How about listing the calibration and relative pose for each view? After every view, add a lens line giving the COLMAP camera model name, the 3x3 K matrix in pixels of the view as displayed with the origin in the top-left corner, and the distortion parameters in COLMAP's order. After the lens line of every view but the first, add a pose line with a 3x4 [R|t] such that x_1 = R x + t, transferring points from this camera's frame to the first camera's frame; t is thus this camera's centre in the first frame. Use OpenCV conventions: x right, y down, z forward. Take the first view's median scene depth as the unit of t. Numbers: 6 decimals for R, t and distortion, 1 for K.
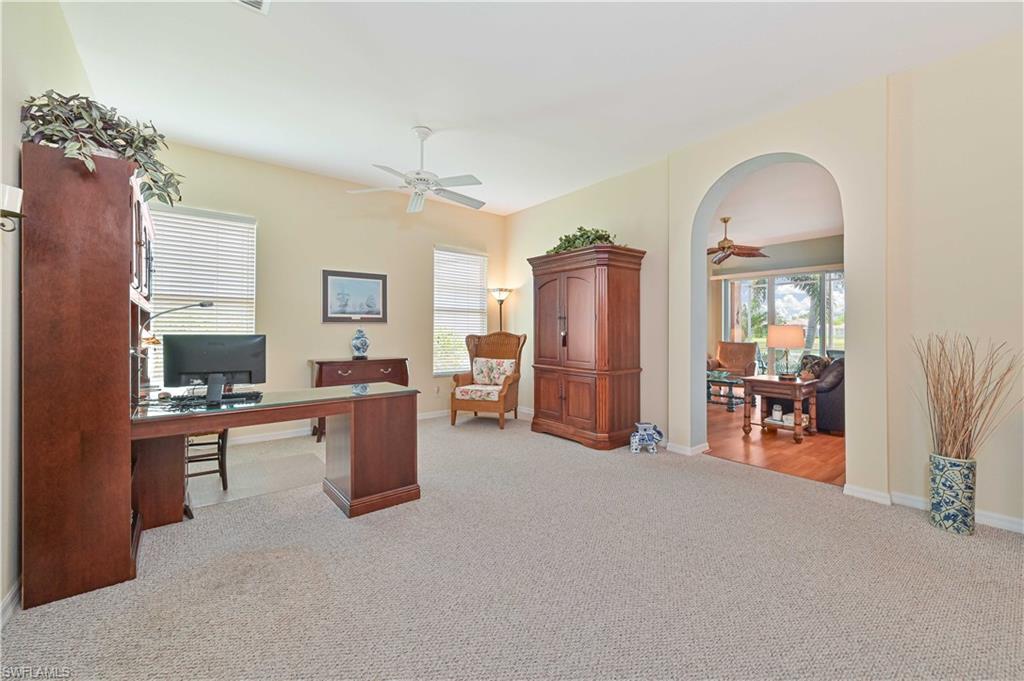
lens RADIAL K [[404.2, 0, 505.5], [0, 404.2, 335.7], [0, 0, 1]] dist [0.009194, -0.000093]
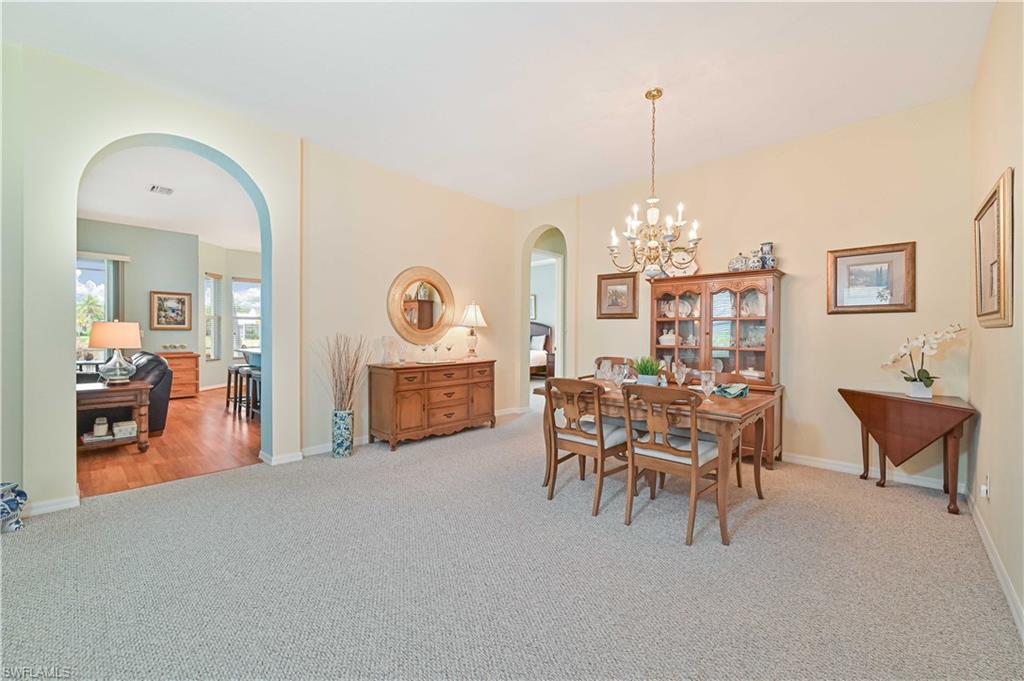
lens RADIAL K [[404.2, 0, 520.6], [0, 404.2, 334.9], [0, 0, 1]] dist [0.009194, -0.000093]
pose [[-0.168485, -0.000057, 0.985704, -0.572929], [-0.001858, 0.999998, -0.000260, 0.001713], [-0.985703, -0.001875, -0.168485, 0.585095]]
